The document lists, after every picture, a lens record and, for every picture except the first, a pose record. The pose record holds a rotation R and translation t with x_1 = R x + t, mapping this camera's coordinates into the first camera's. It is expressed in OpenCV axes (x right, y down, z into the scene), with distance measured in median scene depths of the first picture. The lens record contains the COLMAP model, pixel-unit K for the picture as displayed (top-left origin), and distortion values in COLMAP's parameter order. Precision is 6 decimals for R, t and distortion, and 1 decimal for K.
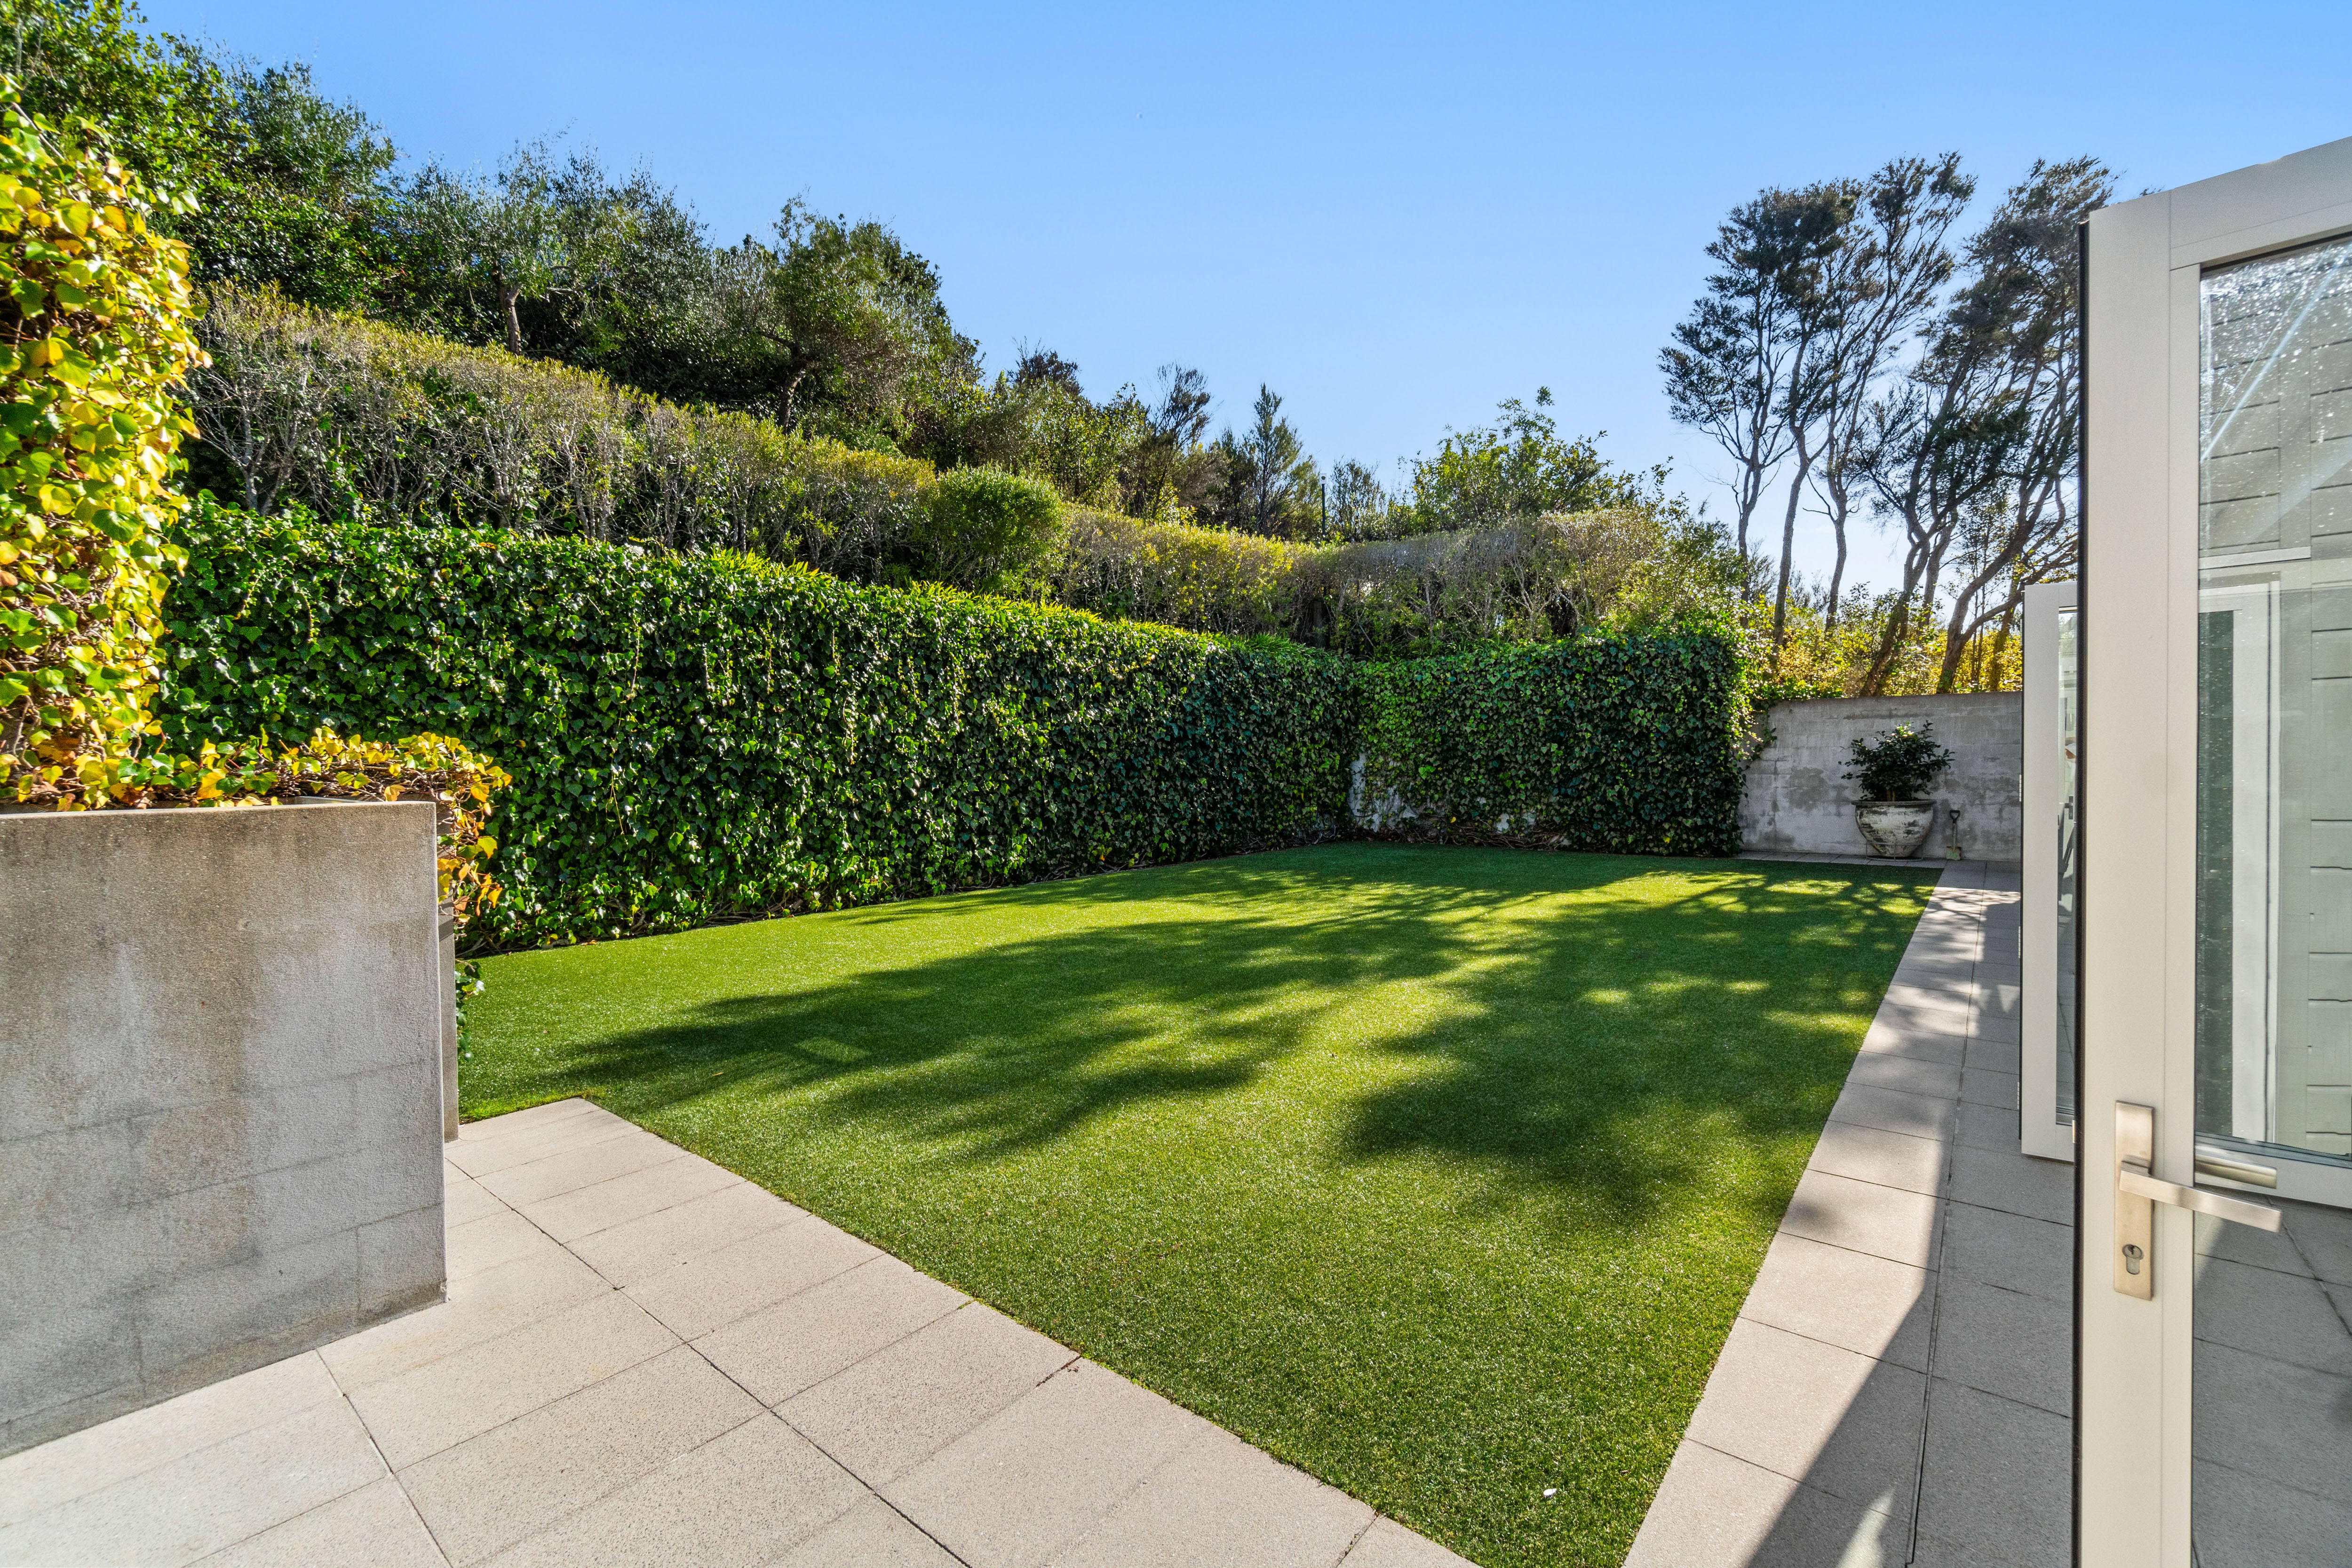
lens RADIAL K [[1022.7, 0, 1167.7], [0, 1022.7, 776.6], [0, 0, 1]] dist [0.001853, 0.000438]
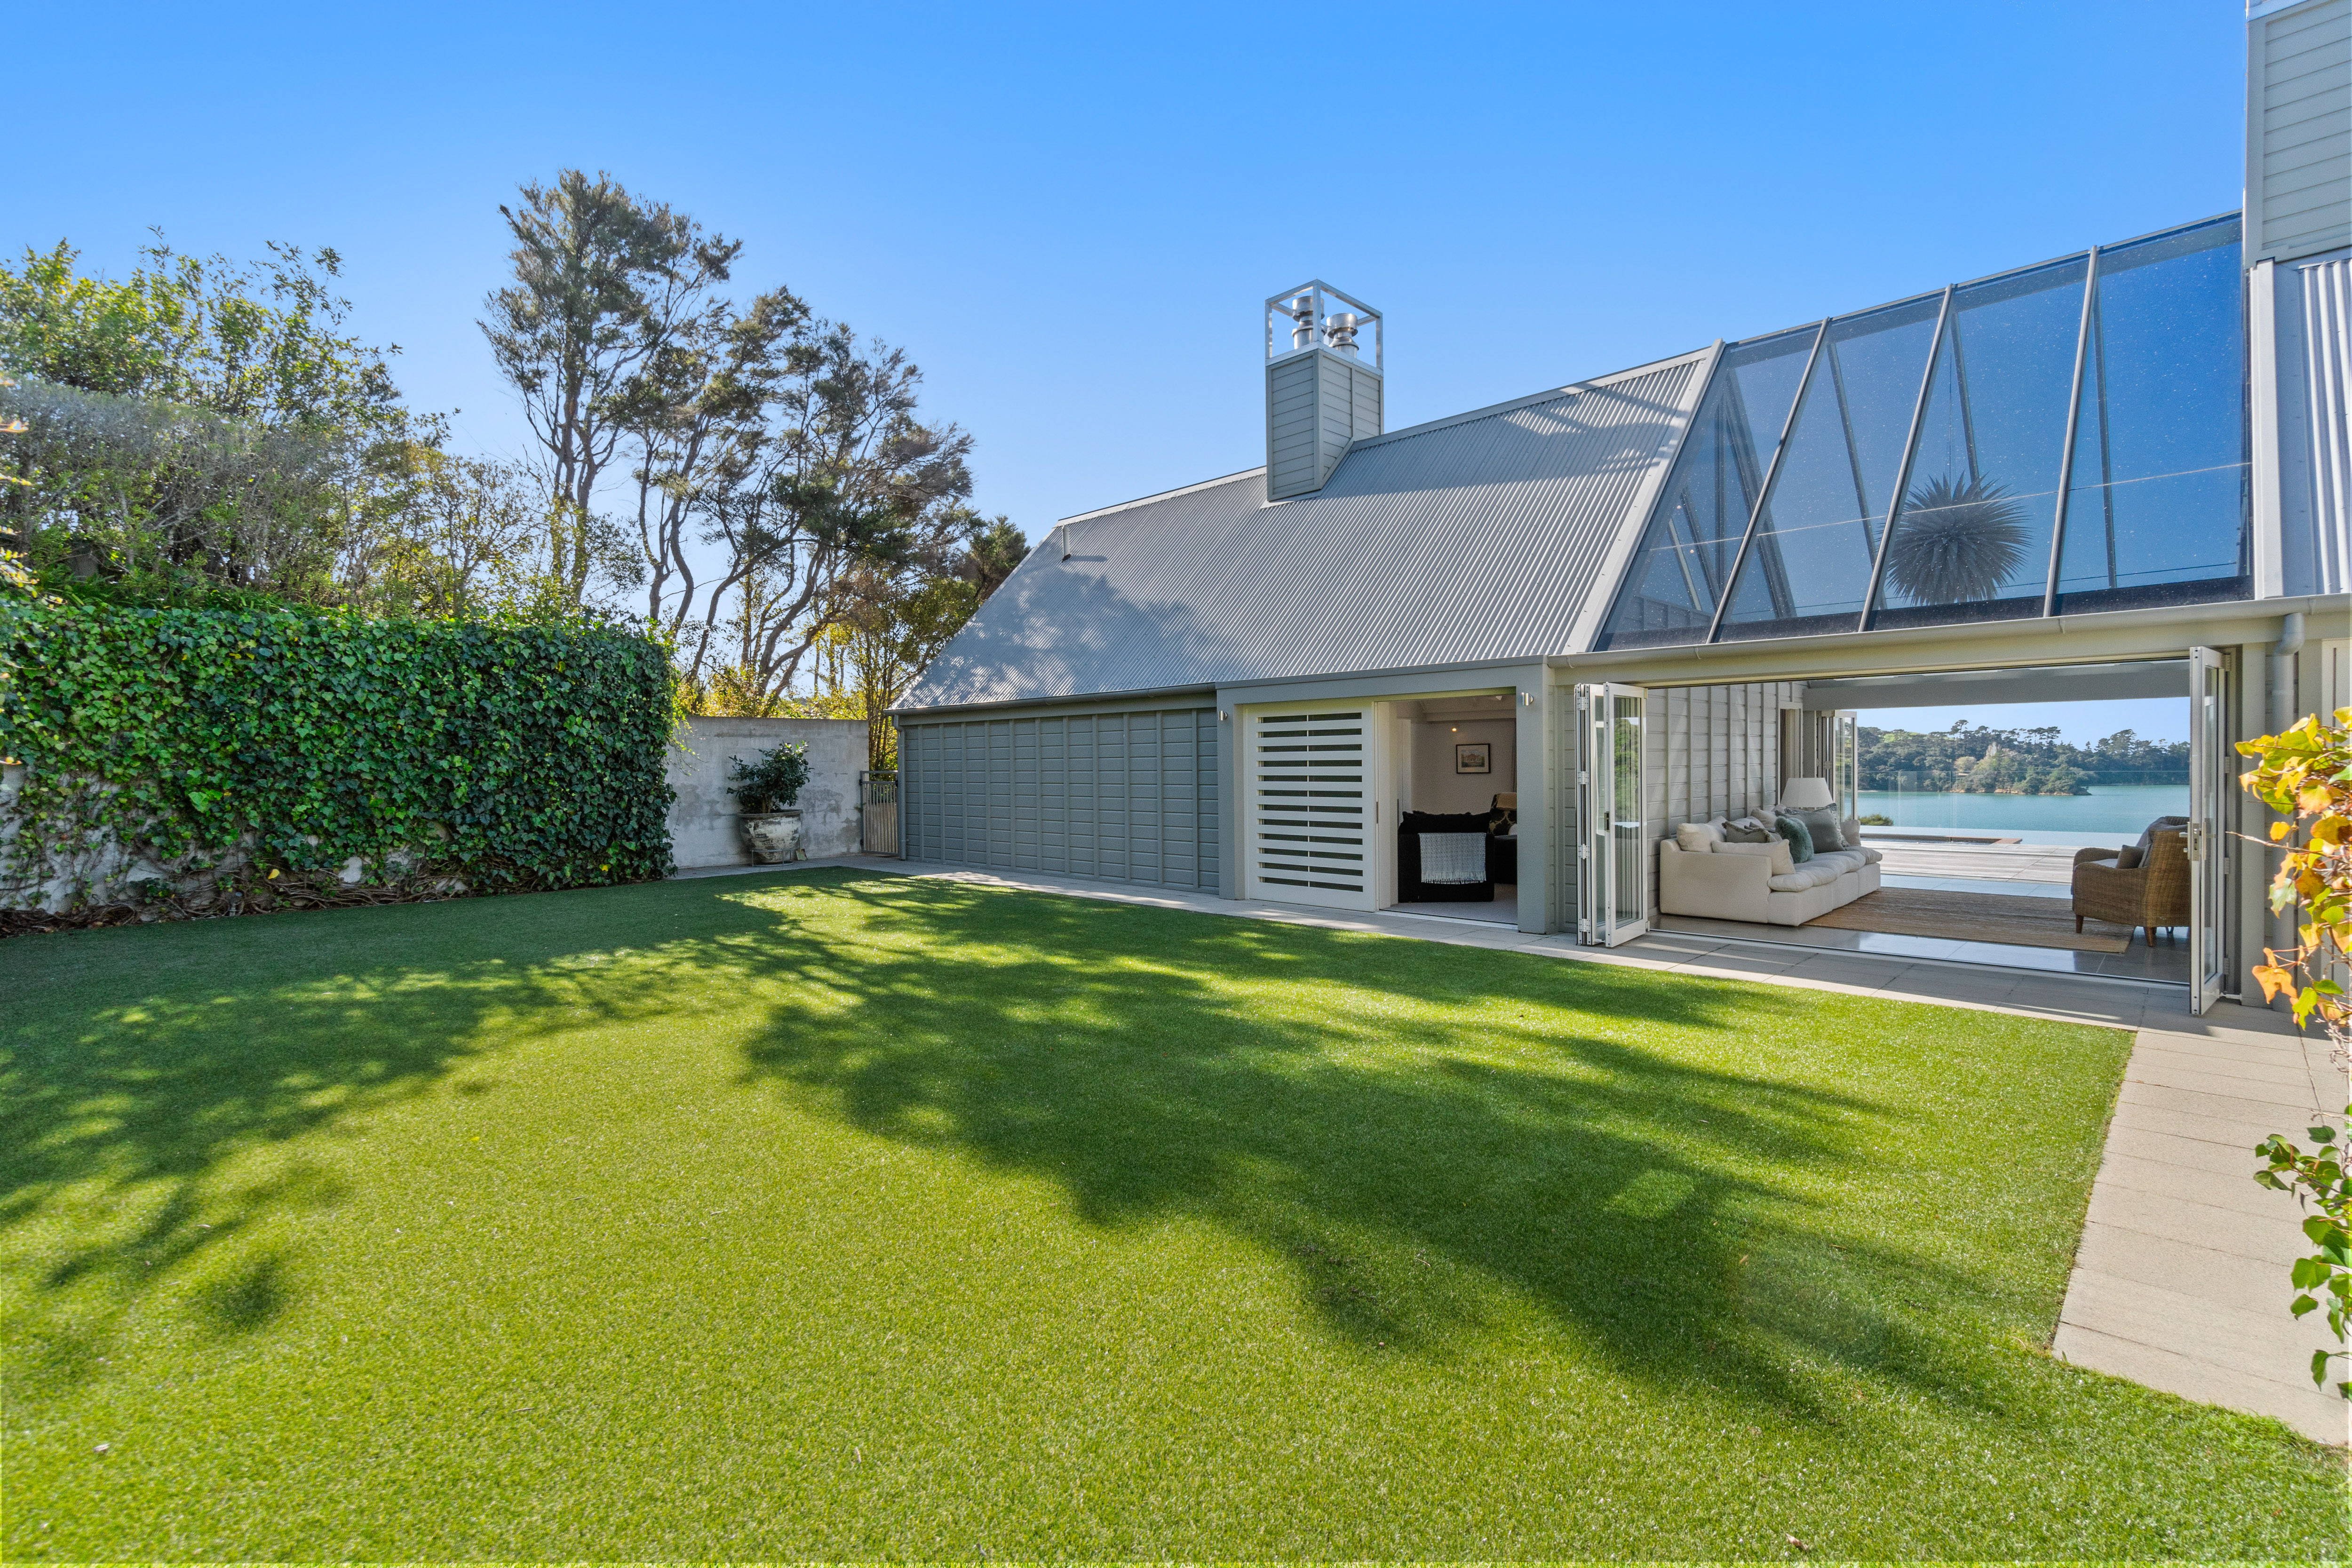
lens RADIAL K [[1022.7, 0, 1157.8], [0, 1022.7, 770.4], [0, 0, 1]] dist [0.001853, 0.000438]
pose [[0.114374, 0.000654, 0.993437, -0.329232], [0.025638, 0.999665, -0.003610, -0.006349], [-0.993107, 0.025882, 0.114319, 0.429968]]
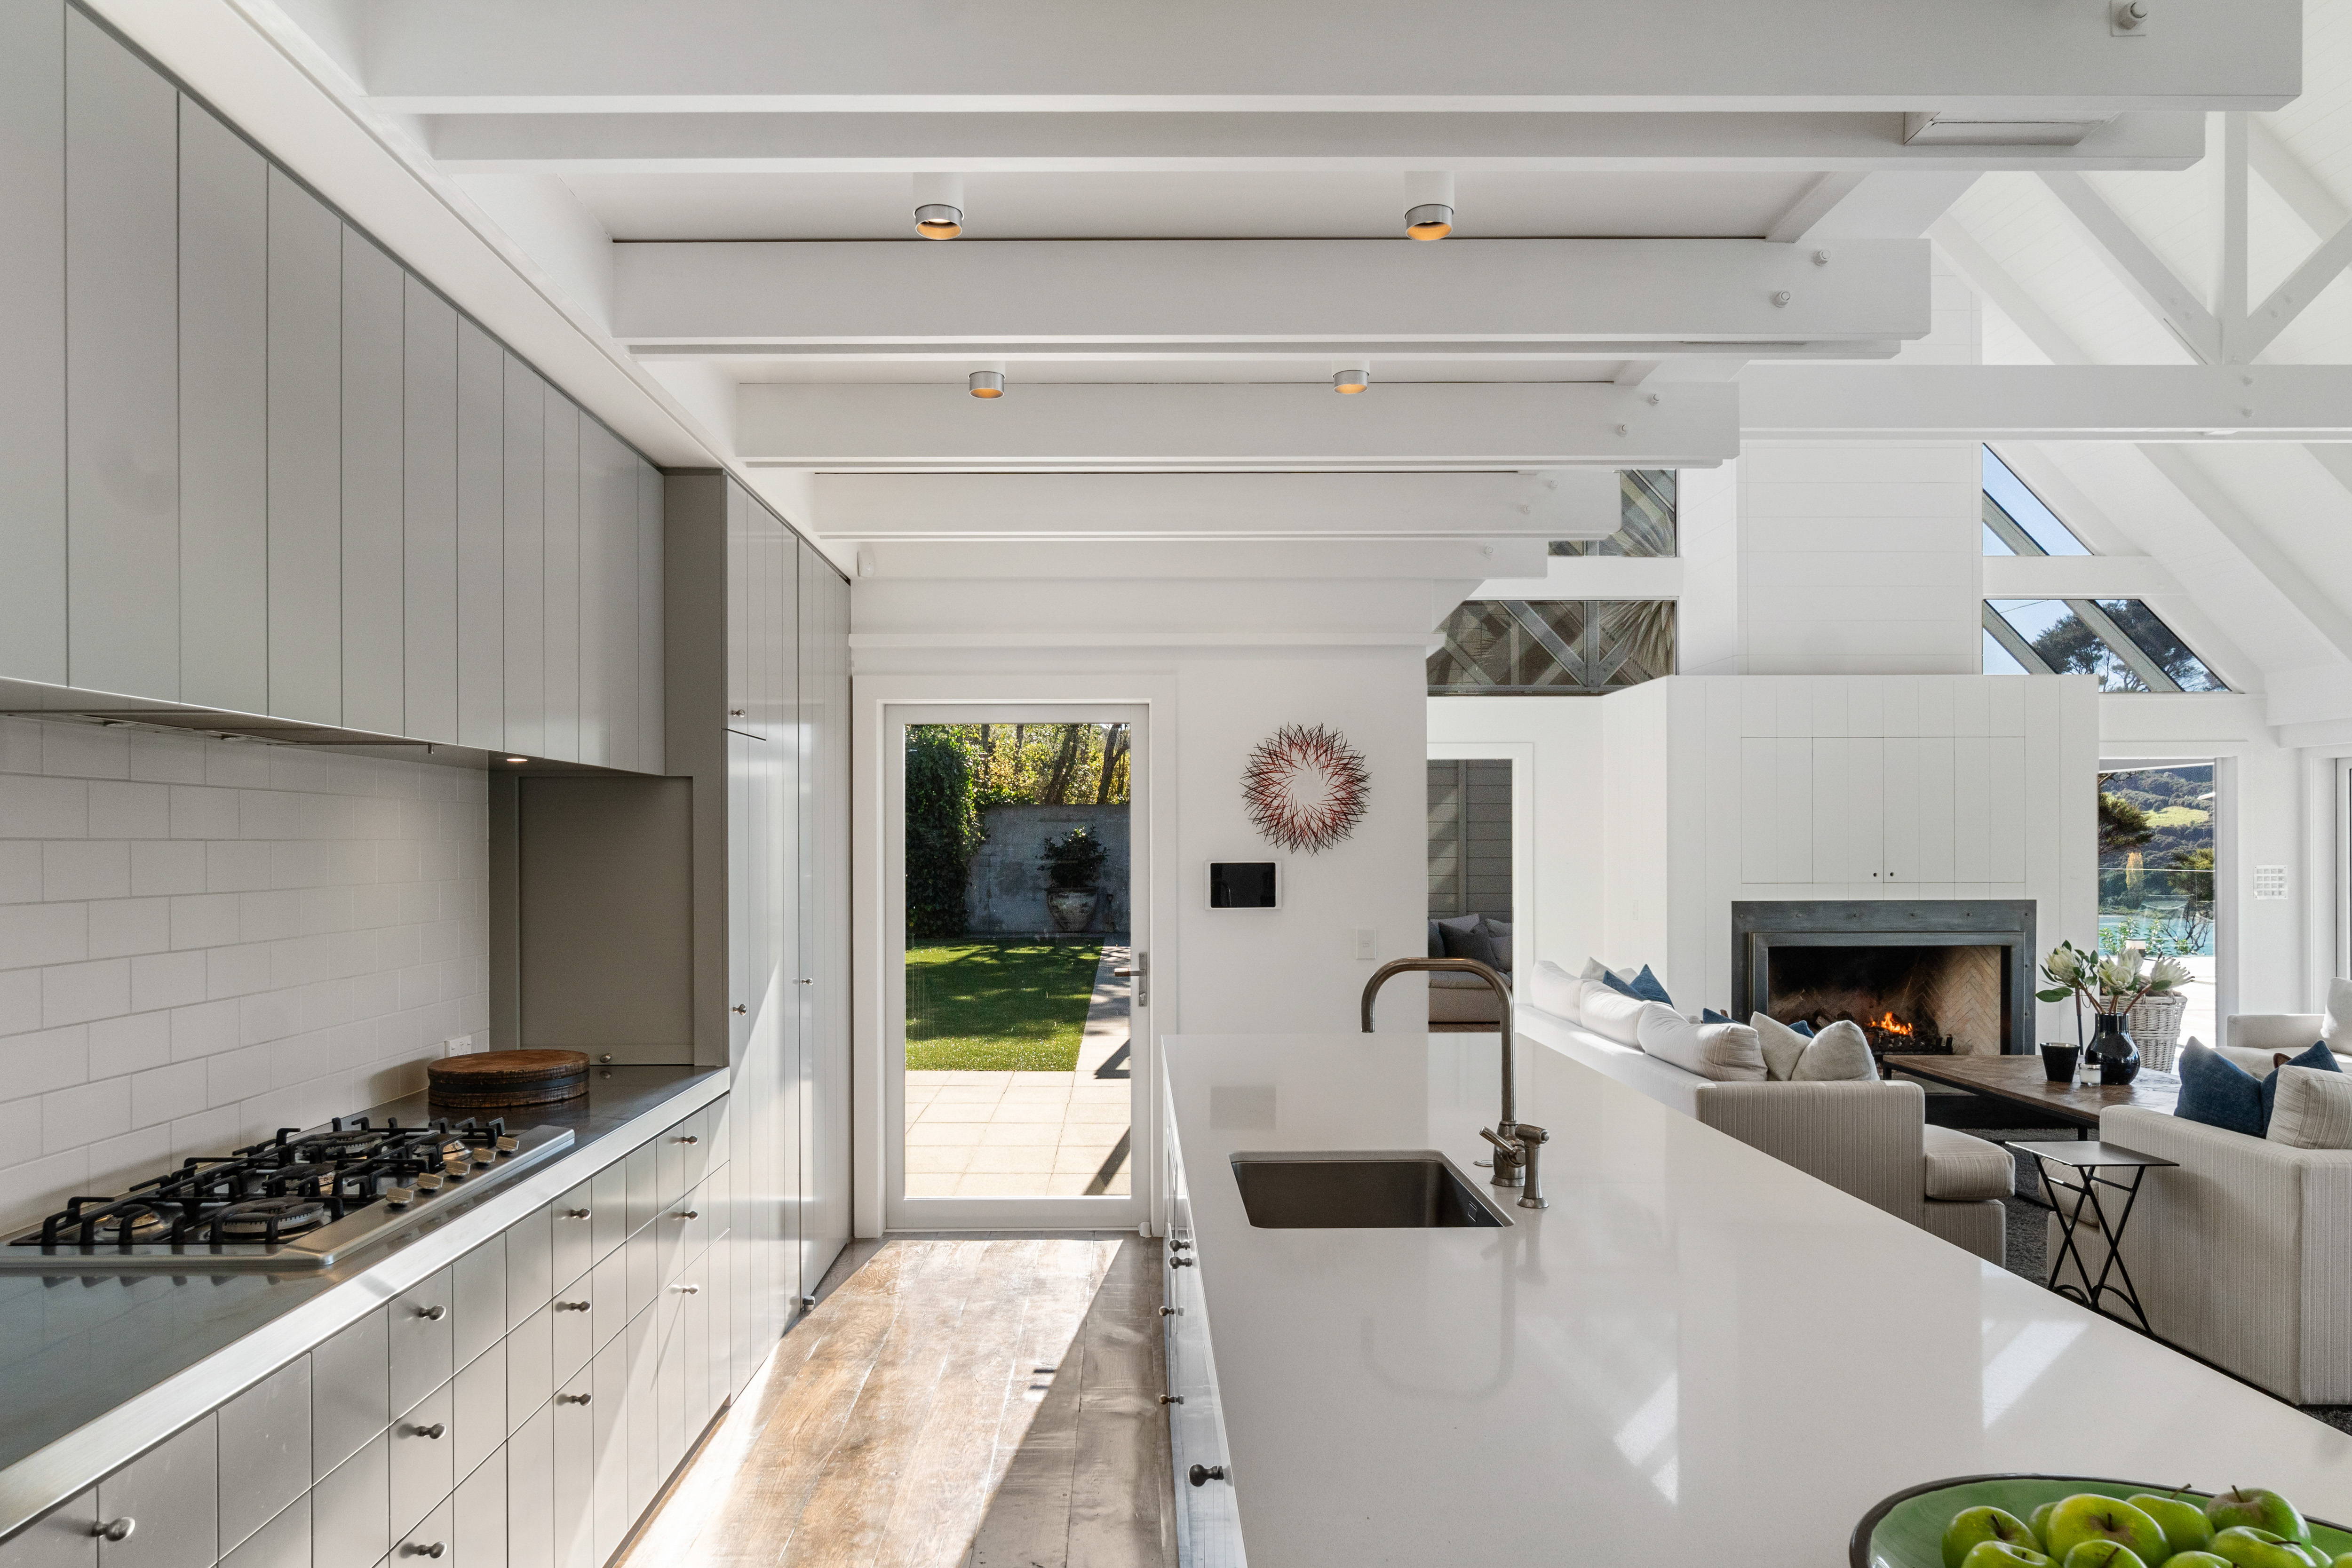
lens RADIAL K [[1471.0, 0, 1161.0], [0, 1471.0, 851.1], [0, 0, 1]] dist [-0.003337, -0.001164]
pose [[0.760725, 0.006263, 0.649044, -0.365038], [0.005273, 0.999861, -0.015828, 0.007602], [-0.649053, 0.015464, 0.760586, -0.427666]]
